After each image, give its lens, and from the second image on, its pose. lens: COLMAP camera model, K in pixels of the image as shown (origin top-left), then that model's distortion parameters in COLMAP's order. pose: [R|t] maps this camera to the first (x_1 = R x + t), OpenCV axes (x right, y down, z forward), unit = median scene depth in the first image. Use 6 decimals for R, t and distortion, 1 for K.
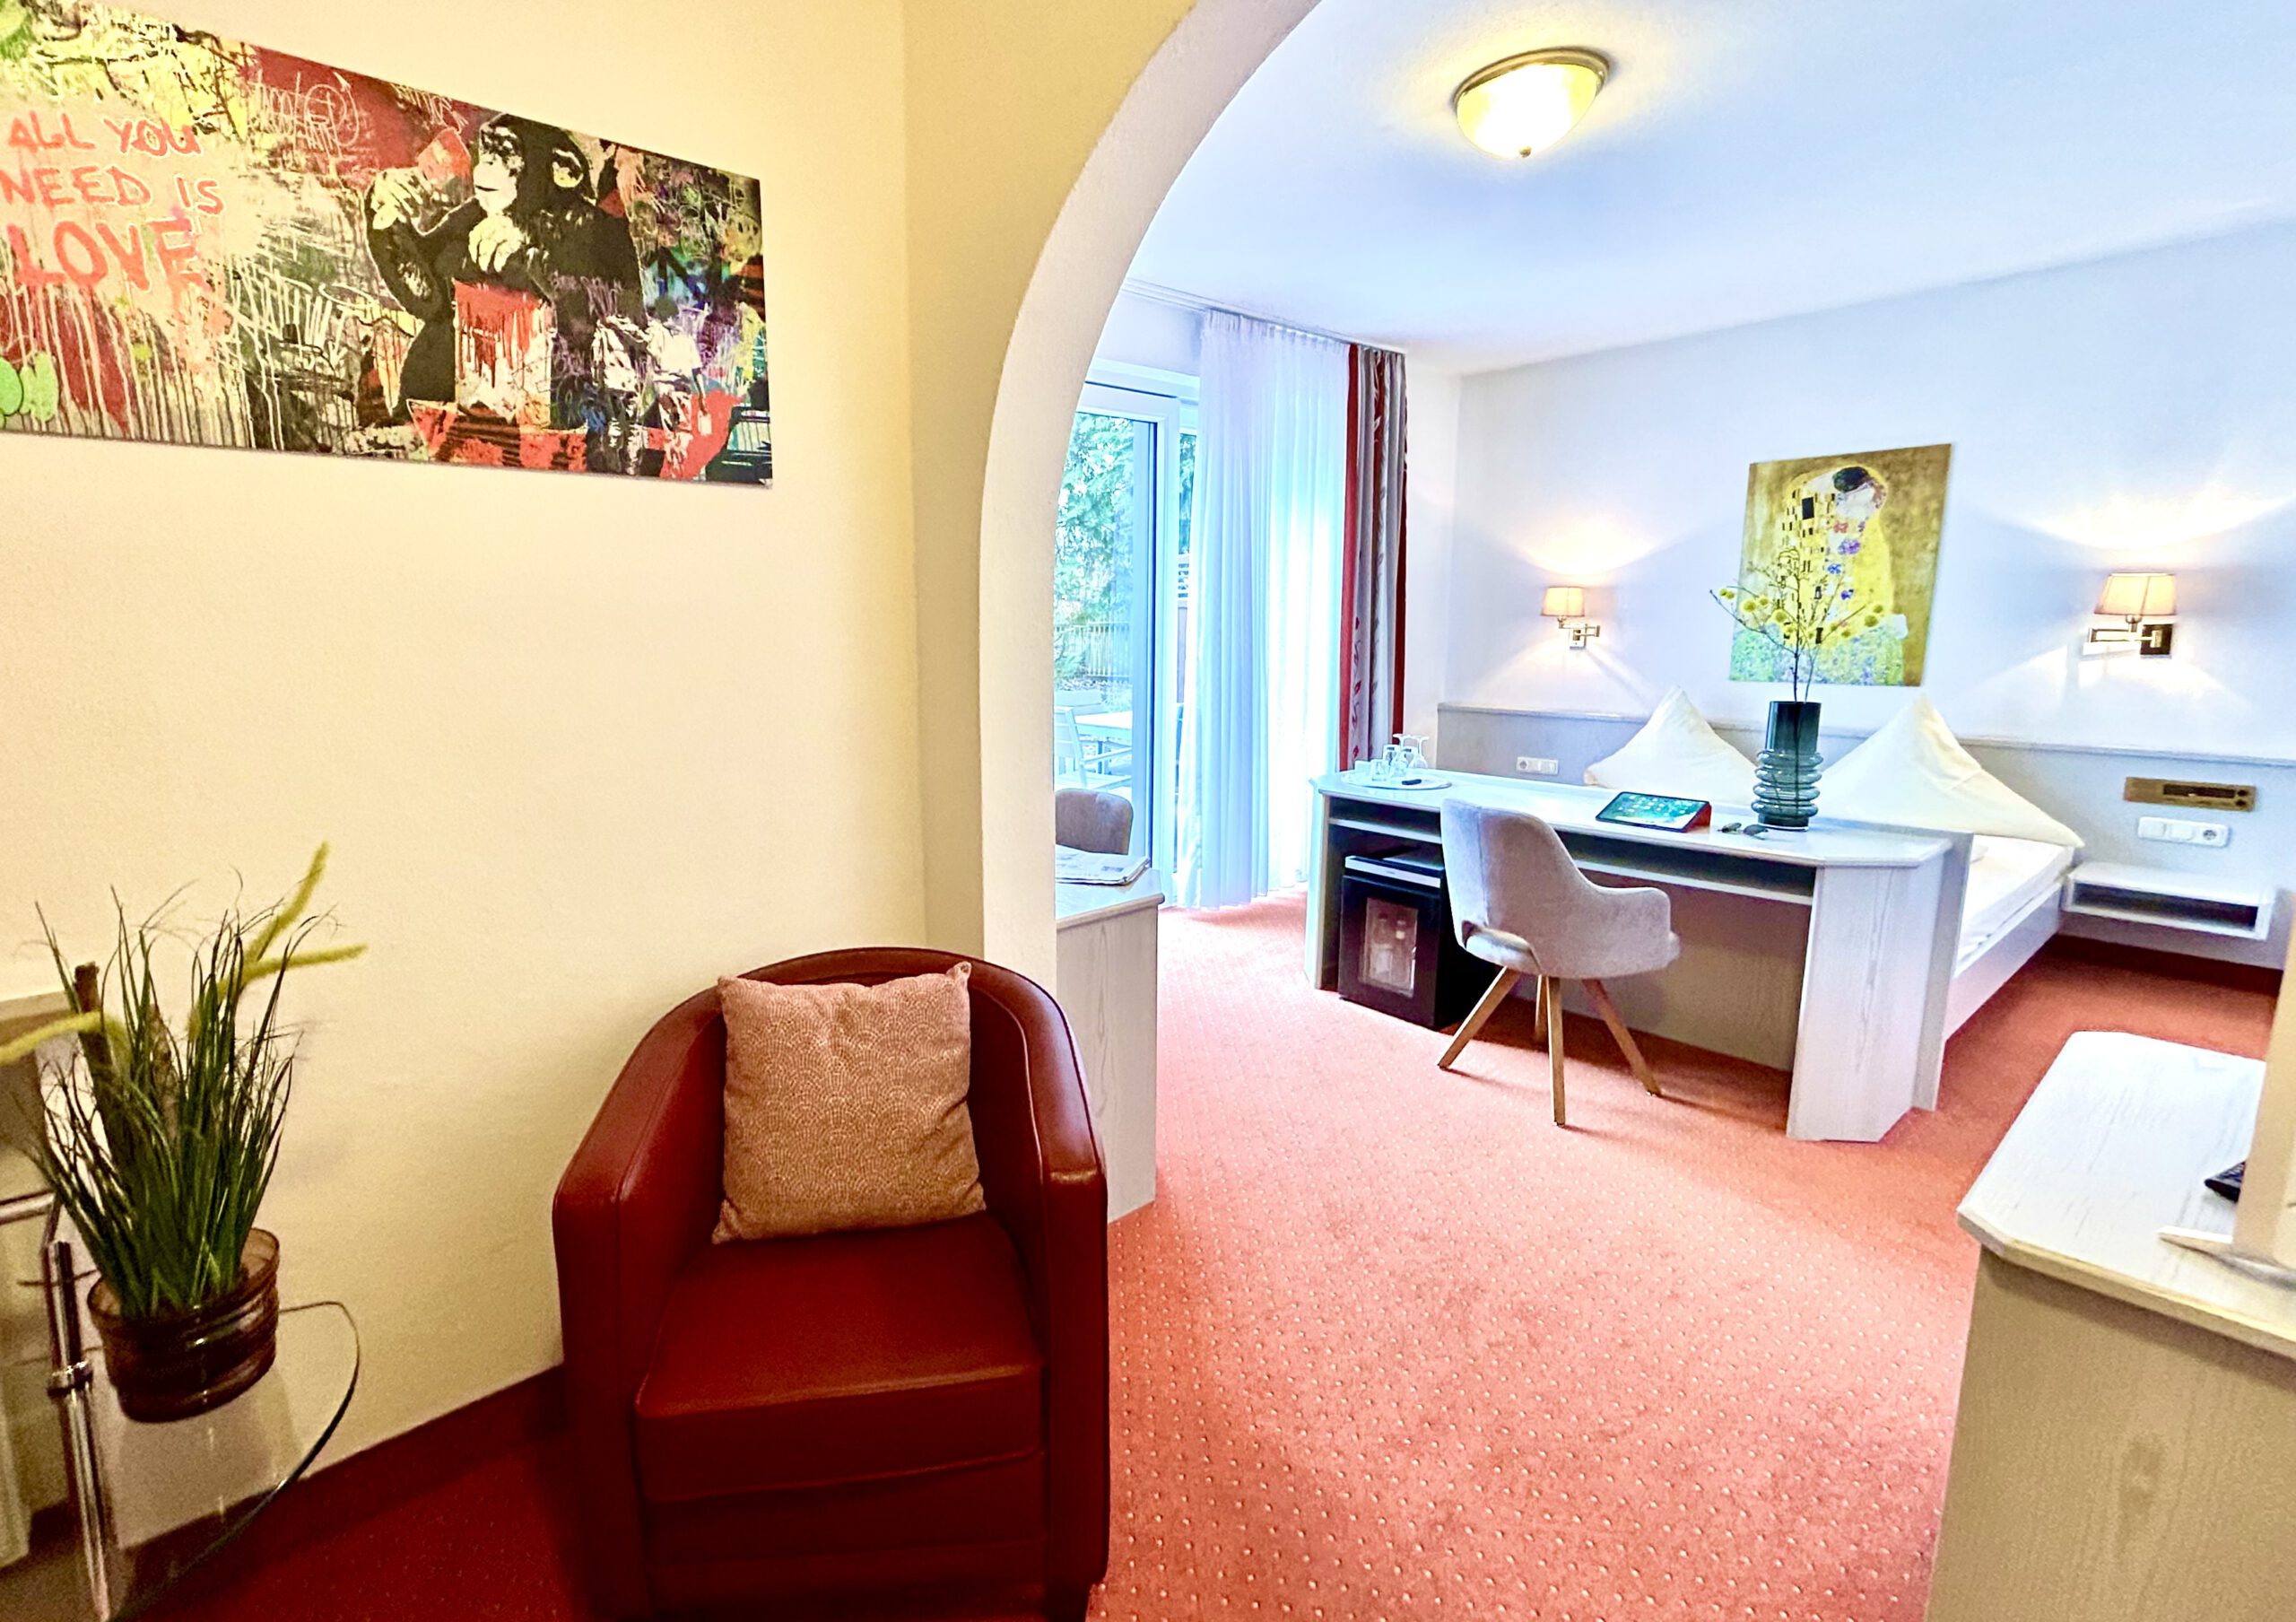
lens RADIAL K [[1046.0, 0, 1044.2], [0, 1046.0, 779.7], [0, 0, 1]] dist [0.011507, 0.000241]
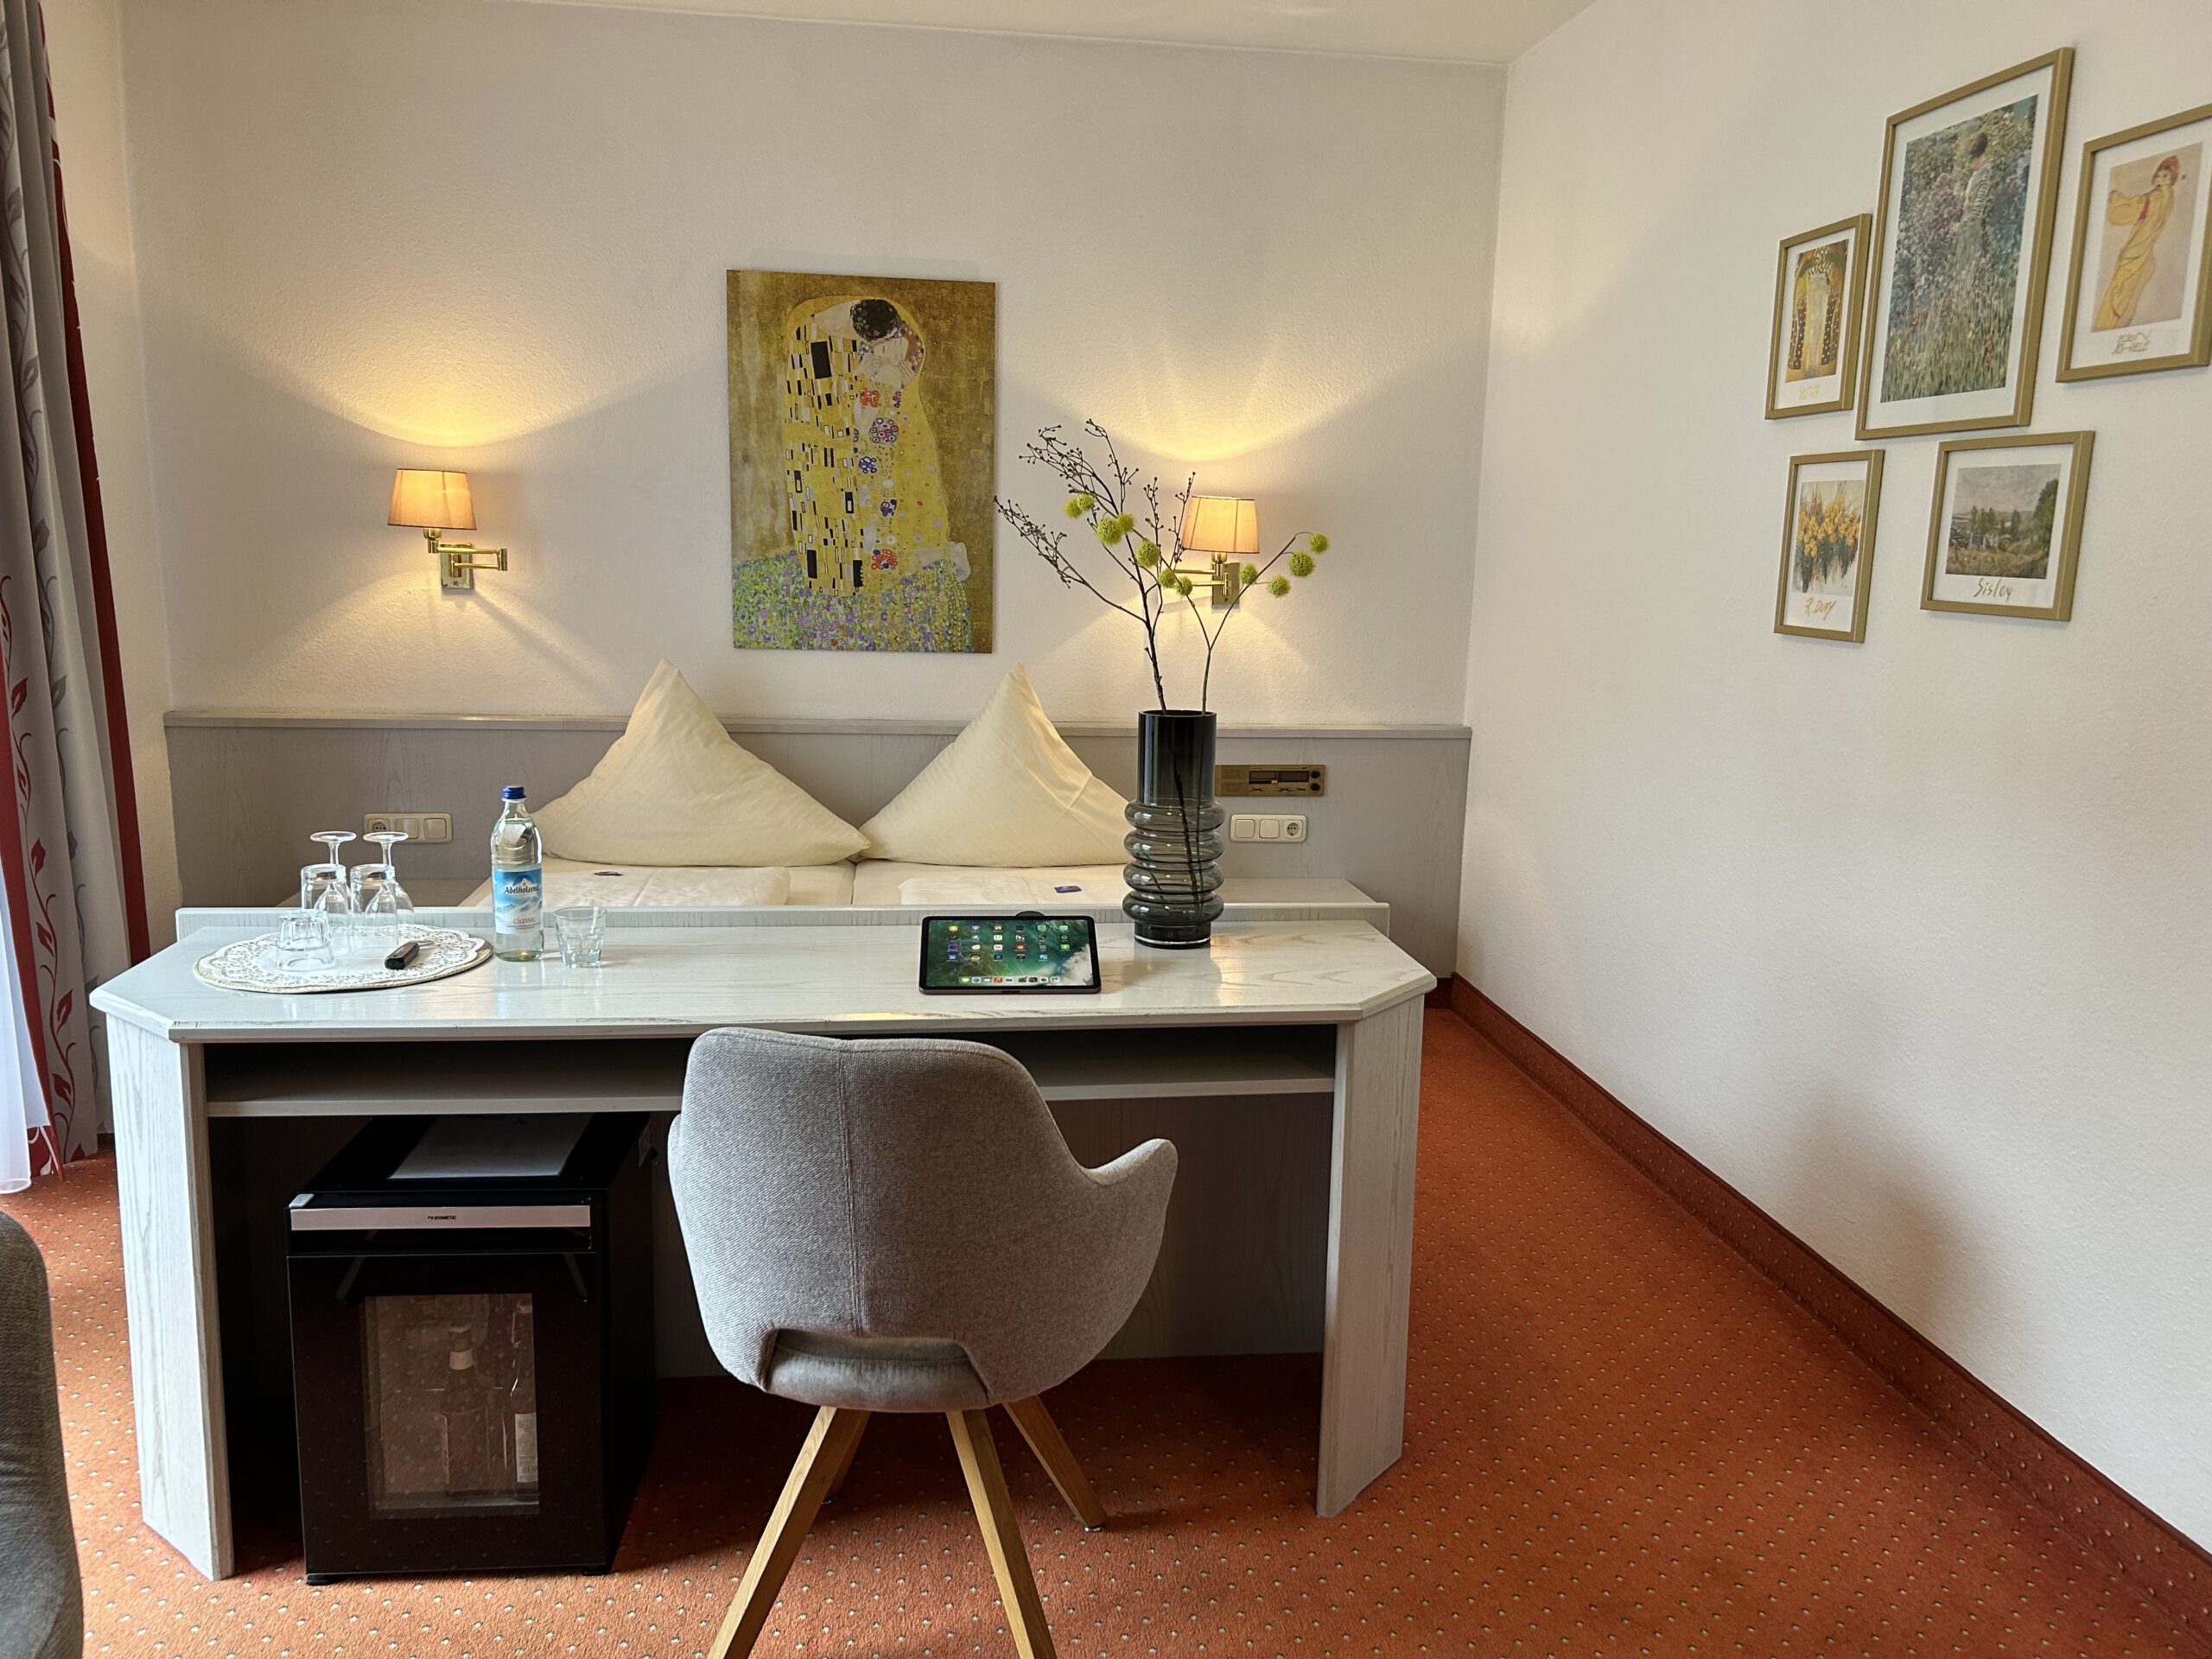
lens RADIAL K [[1637.2, 0, 1108.5], [0, 1637.2, 843.1], [0, 0, 1]] dist [0.055124, -0.090212]
pose [[0.529387, -0.136176, 0.837380, -0.013636], [0.103138, 0.990043, 0.095799, -0.064573], [-0.842088, 0.035651, 0.538160, 0.409902]]
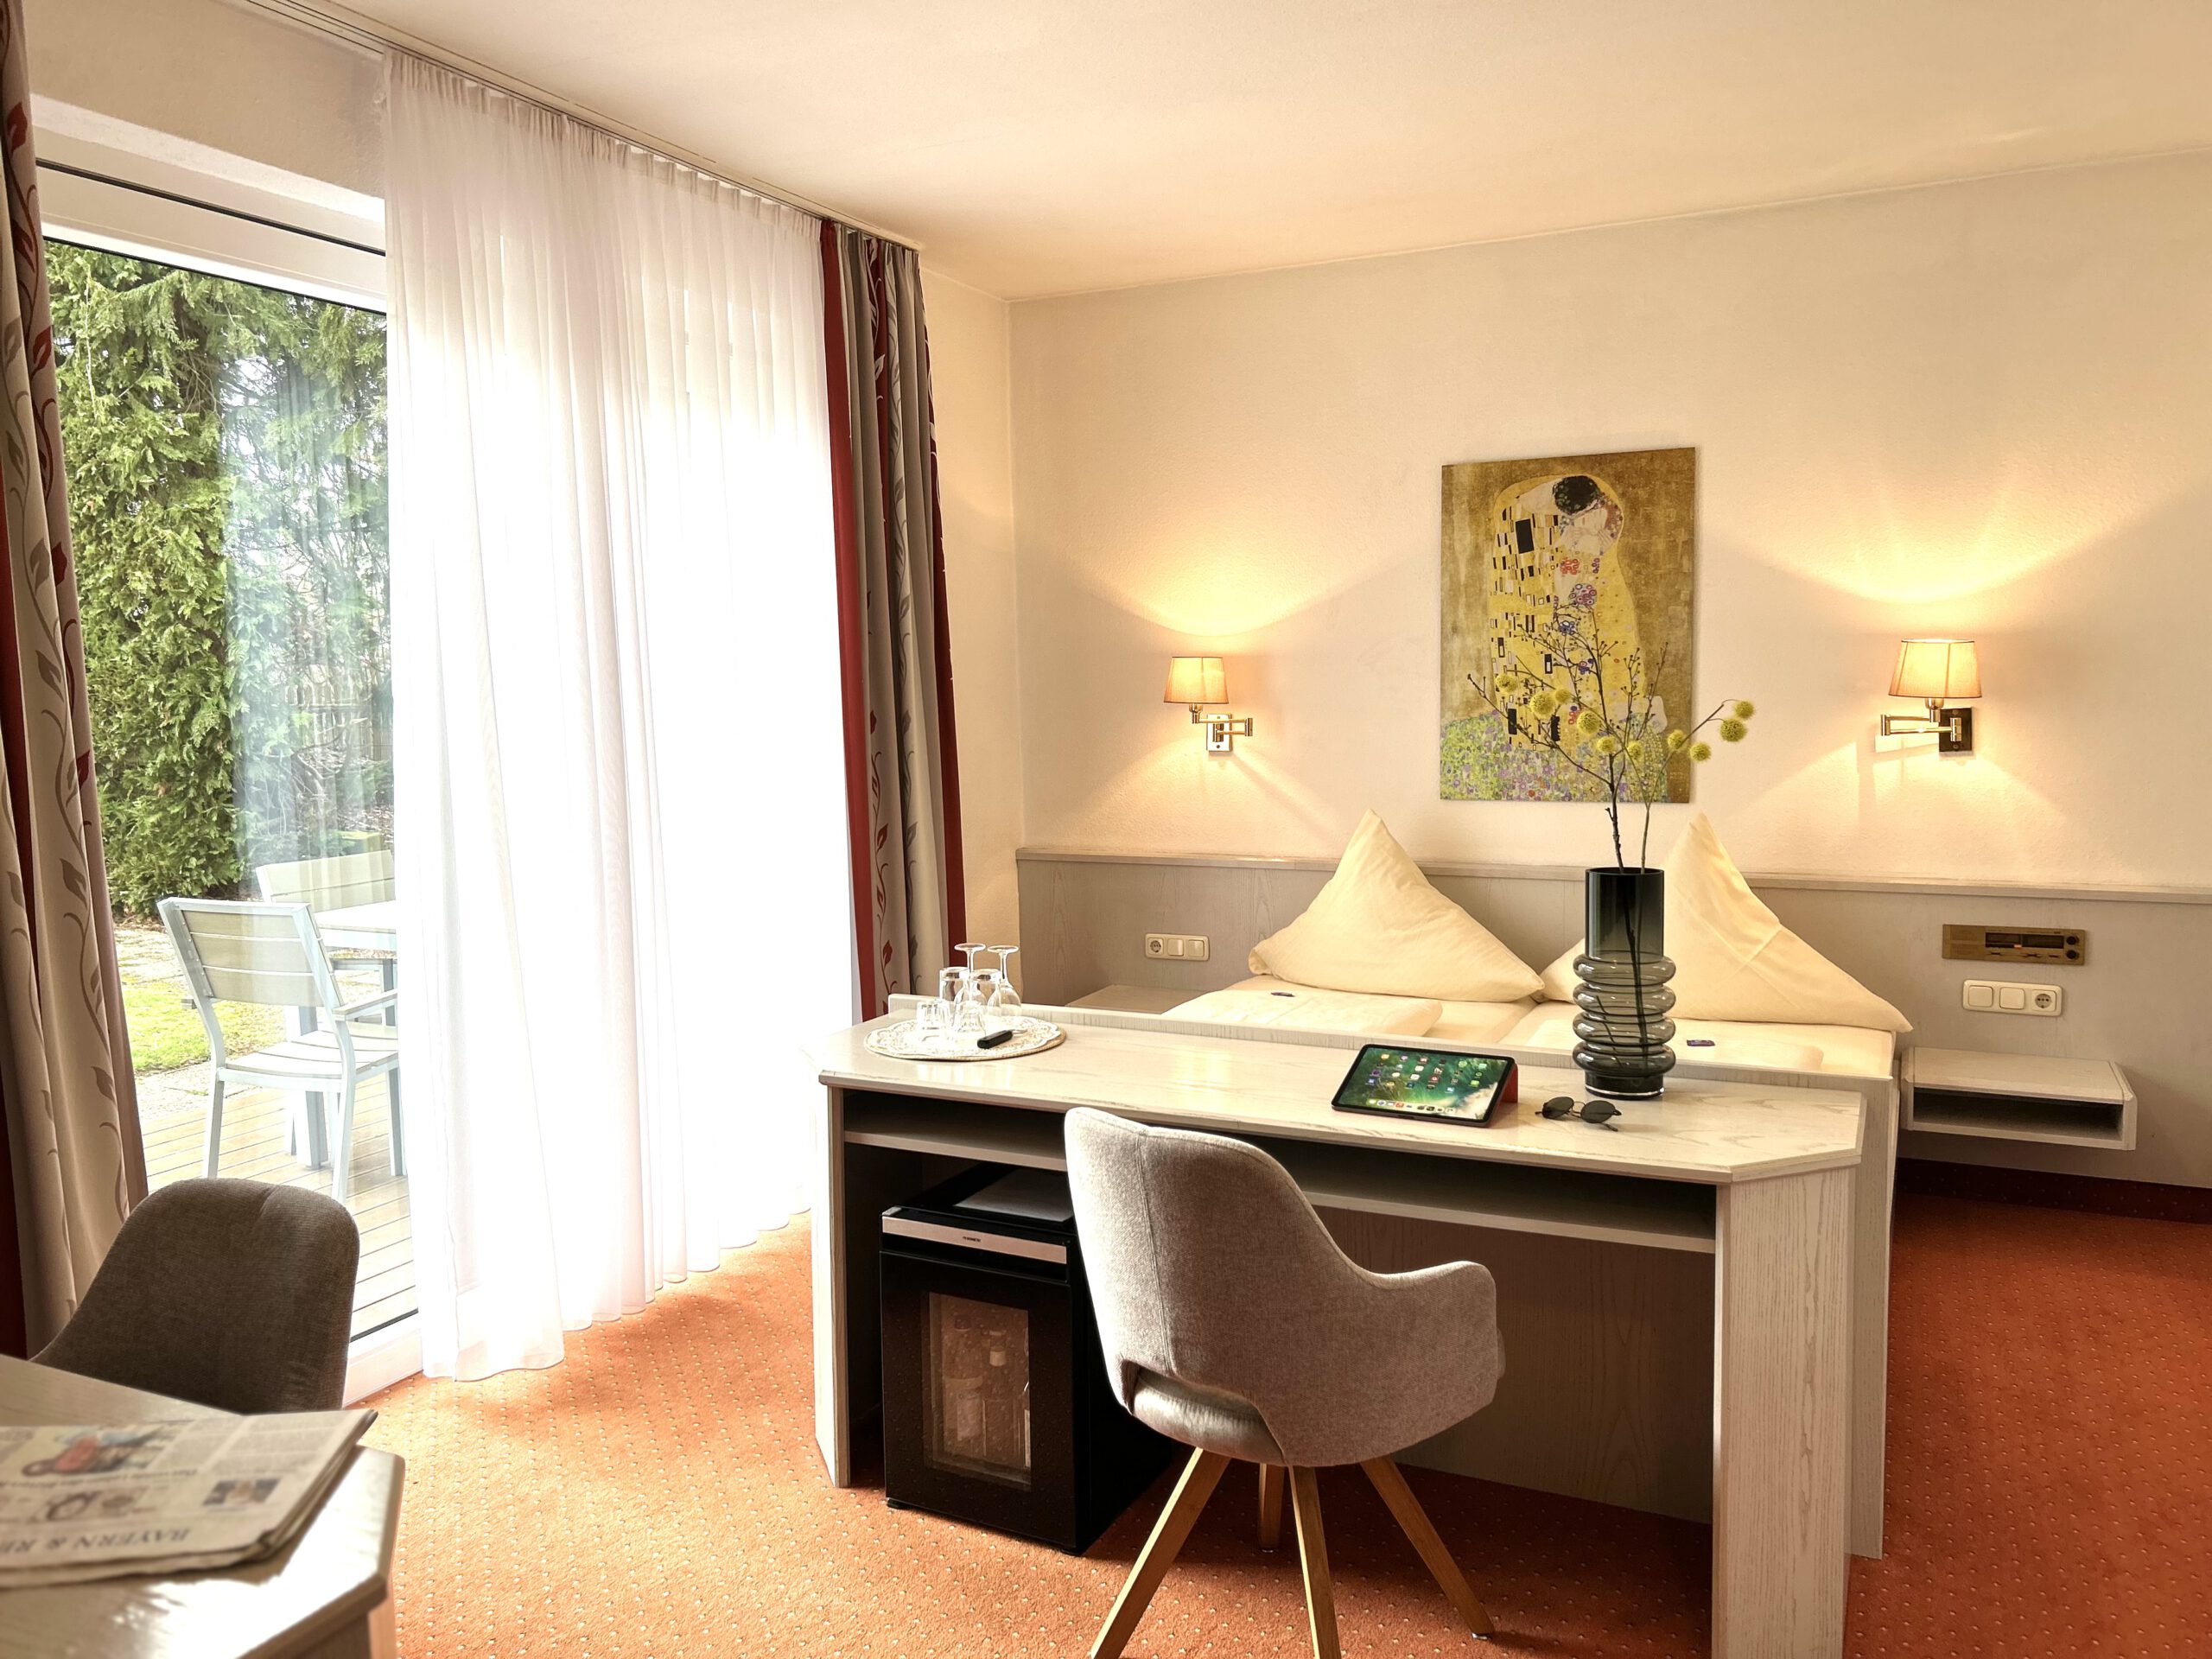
lens RADIAL K [[1633.1, 0, 1106.0], [0, 1633.1, 829.5], [0, 0, 1]] dist [0.027330, -0.007456]
pose [[0.909892, -0.050901, 0.411711, 0.069271], [0.078034, 0.995728, -0.049352, -0.052210], [-0.407441, 0.077032, 0.909977, 0.219221]]
